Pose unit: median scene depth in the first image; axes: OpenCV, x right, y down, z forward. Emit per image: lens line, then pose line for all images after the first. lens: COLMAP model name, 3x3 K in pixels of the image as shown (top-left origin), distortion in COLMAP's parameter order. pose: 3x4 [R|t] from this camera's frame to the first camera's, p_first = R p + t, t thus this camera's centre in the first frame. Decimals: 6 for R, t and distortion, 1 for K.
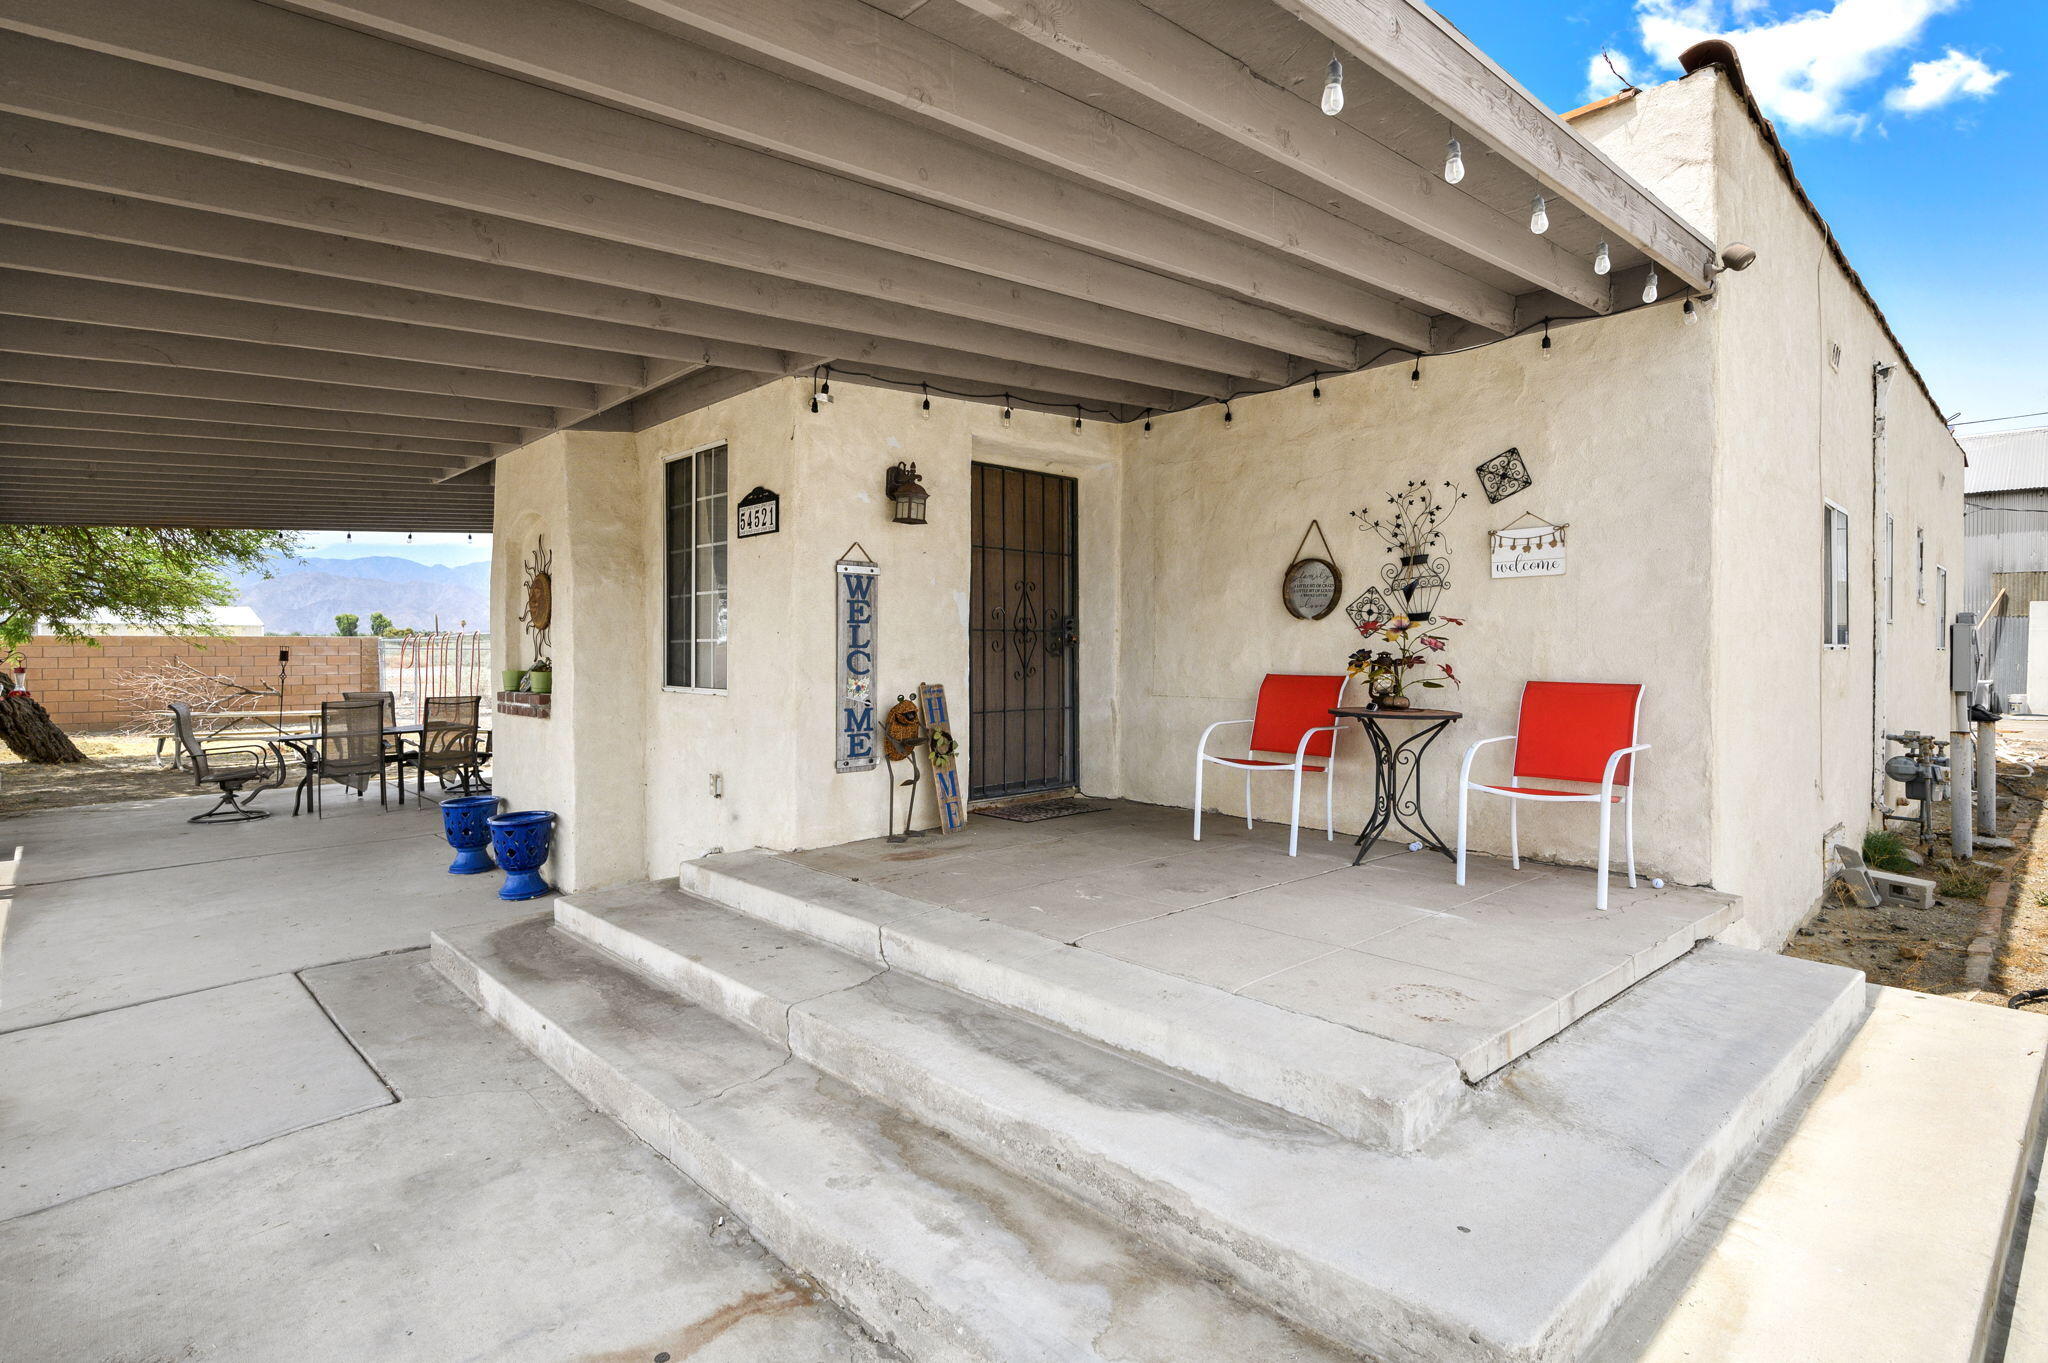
lens RADIAL K [[880.8, 0, 1020.4], [0, 880.8, 639.1], [0, 0, 1]] dist [-0.001097, -0.000122]
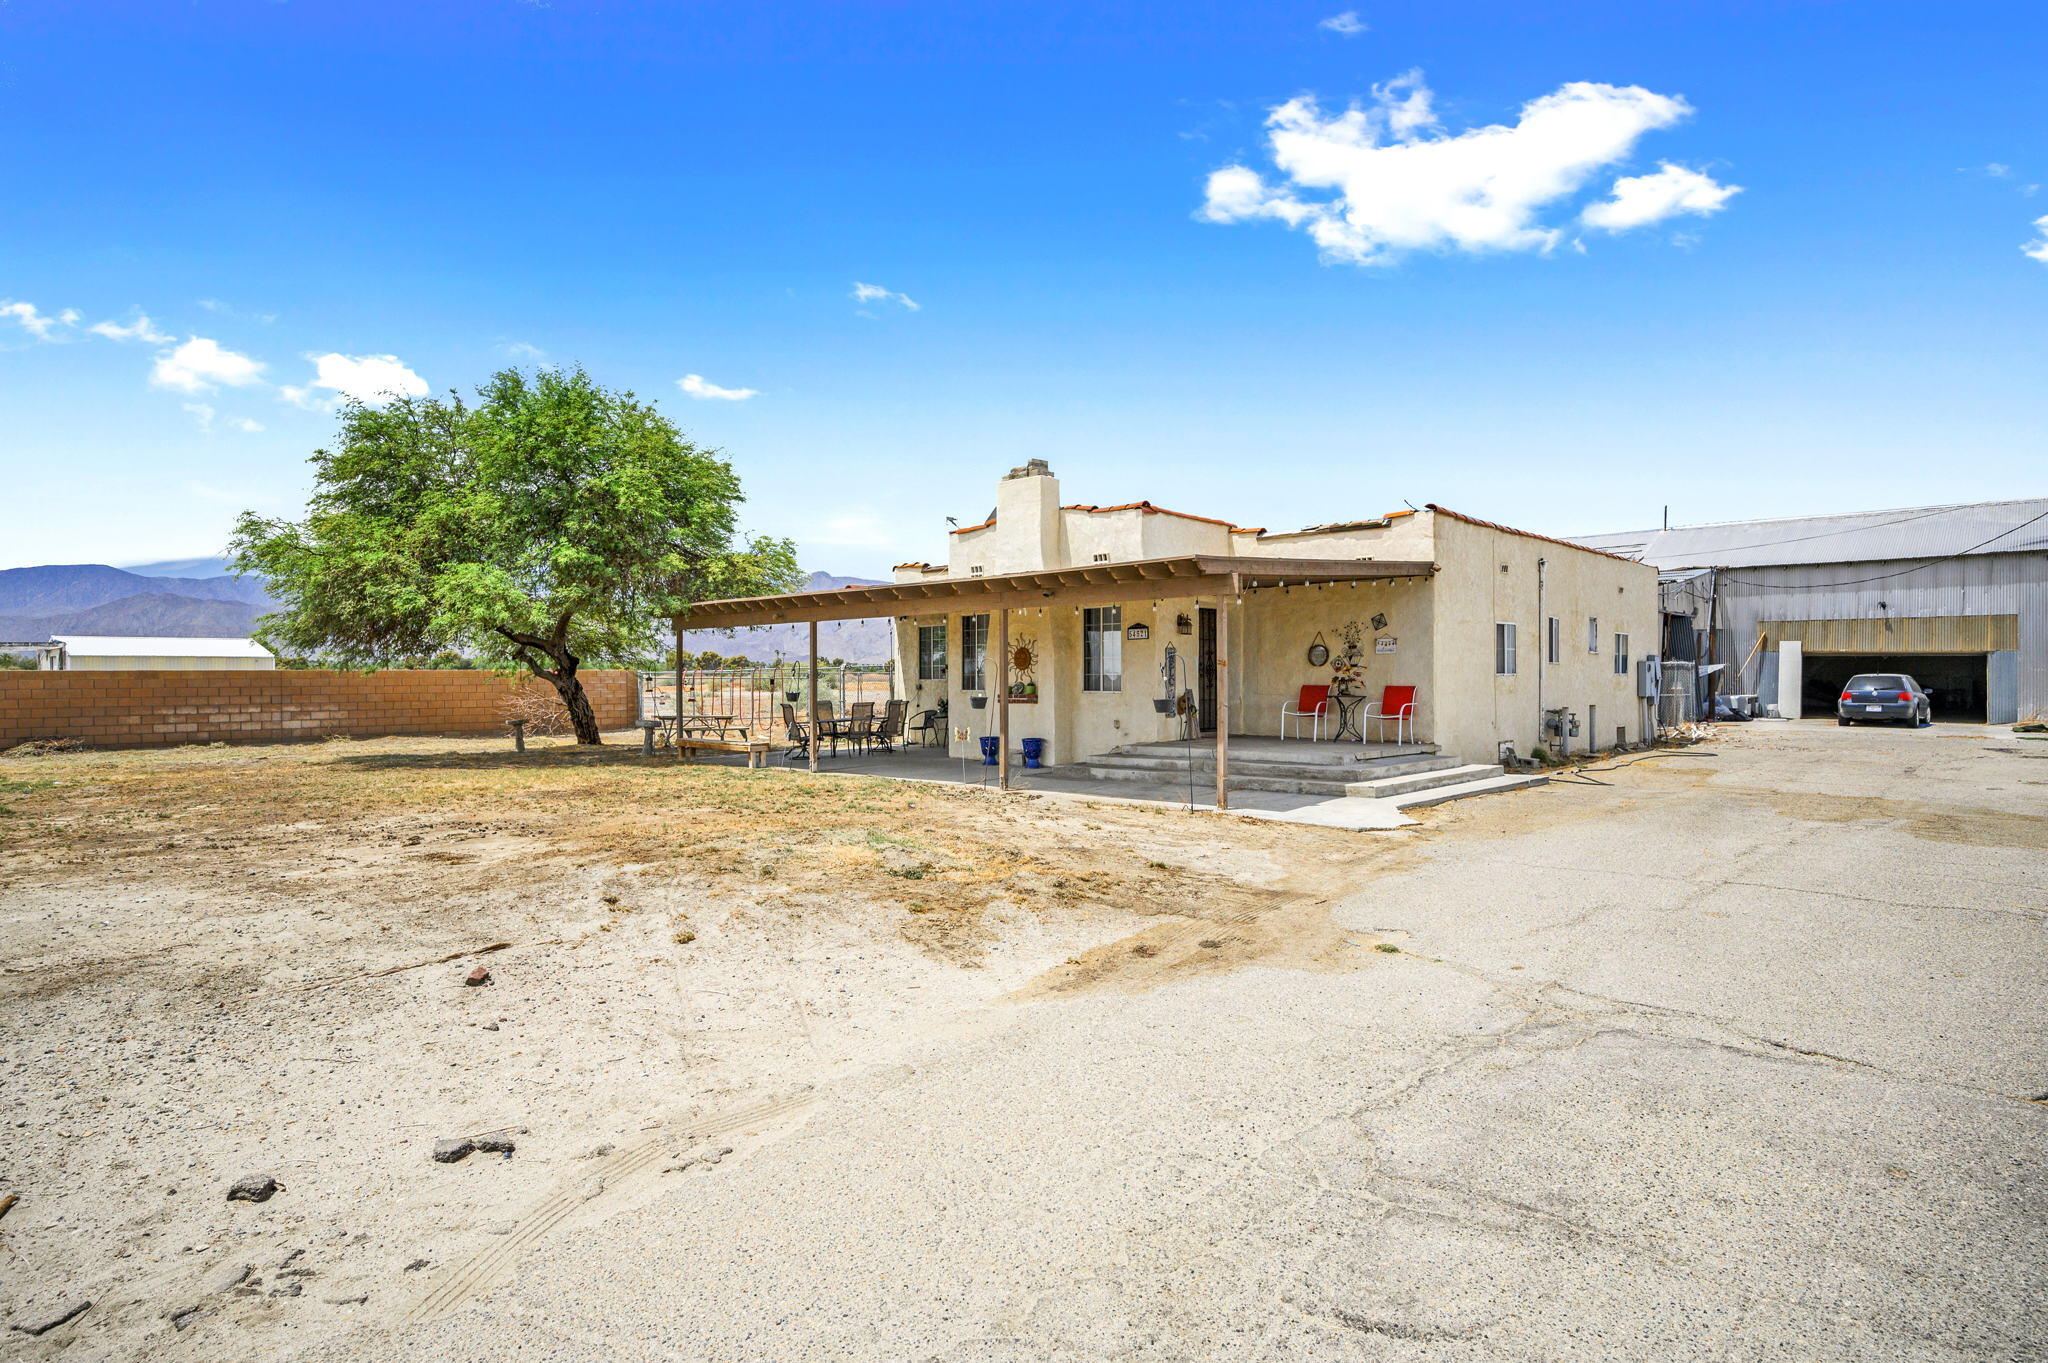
lens RADIAL K [[854.2, 0, 1053.9], [0, 854.2, 666.4], [0, 0, 1]] dist [-0.000742, -0.000134]
pose [[0.998471, -0.003656, 0.055158, -0.721437], [0.003675, 0.999993, -0.000255, -0.024572], [-0.055157, 0.000457, 0.998478, -1.828076]]
